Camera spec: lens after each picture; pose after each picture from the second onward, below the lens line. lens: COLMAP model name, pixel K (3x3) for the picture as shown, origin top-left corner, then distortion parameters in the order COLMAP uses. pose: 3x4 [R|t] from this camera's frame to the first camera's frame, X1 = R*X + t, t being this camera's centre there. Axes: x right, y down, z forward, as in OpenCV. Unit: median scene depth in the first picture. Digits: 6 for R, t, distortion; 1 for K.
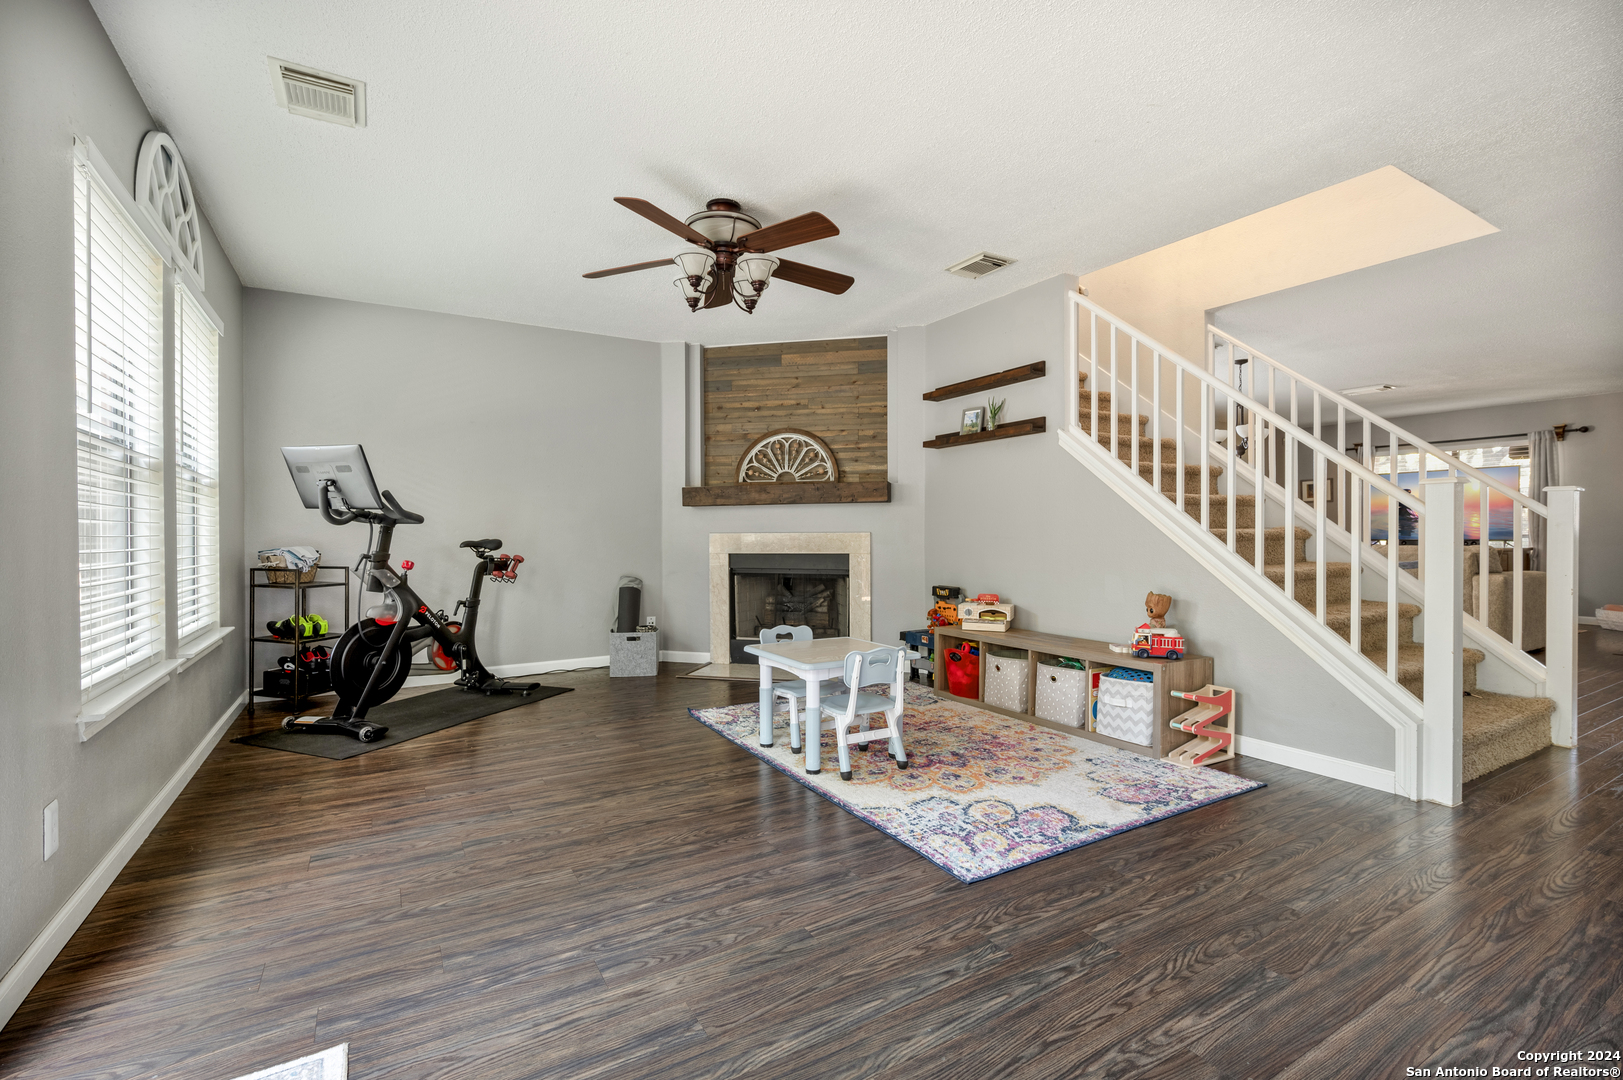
lens RADIAL K [[742.9, 0, 796.1], [0, 742.9, 539.5], [0, 0, 1]] dist [-0.002227, 0.001395]
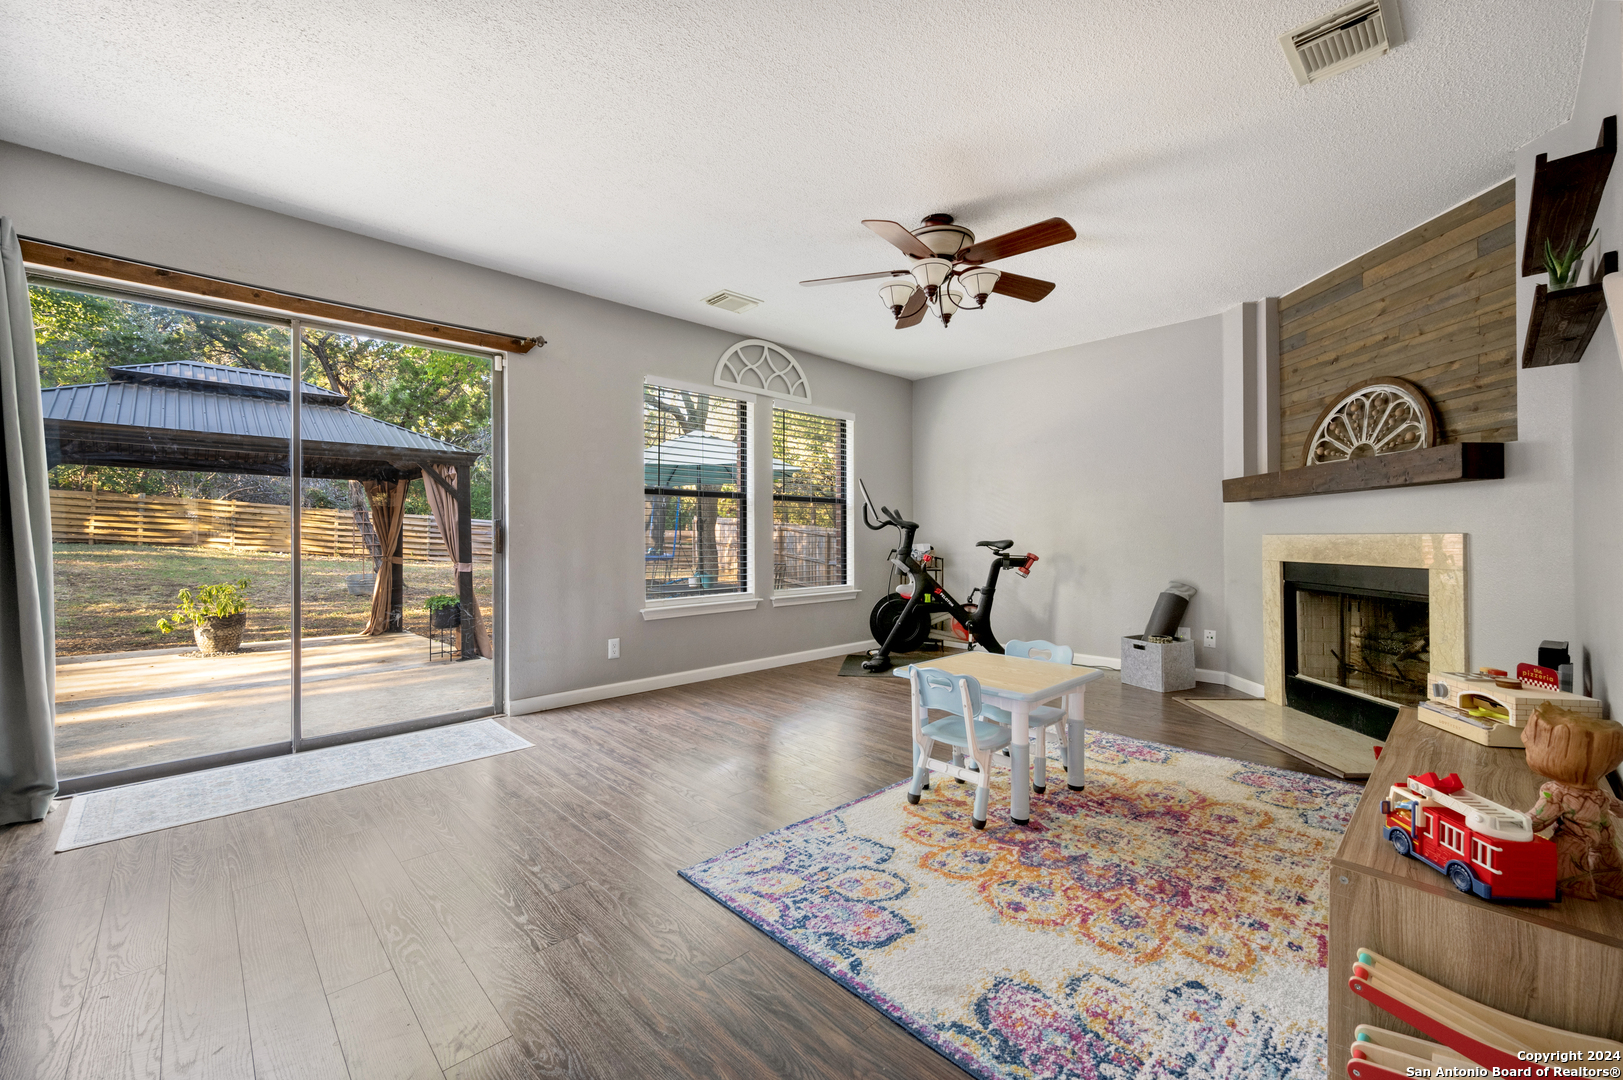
lens RADIAL K [[639.5, 0, 796.5], [0, 639.5, 535.8], [0, 0, 1]] dist [0.000539, 0.000742]
pose [[0.223031, 0.004017, -0.974803, 0.692036], [-0.006922, 0.999973, 0.002537, -0.008855], [0.974787, 0.006182, 0.223052, 0.578572]]
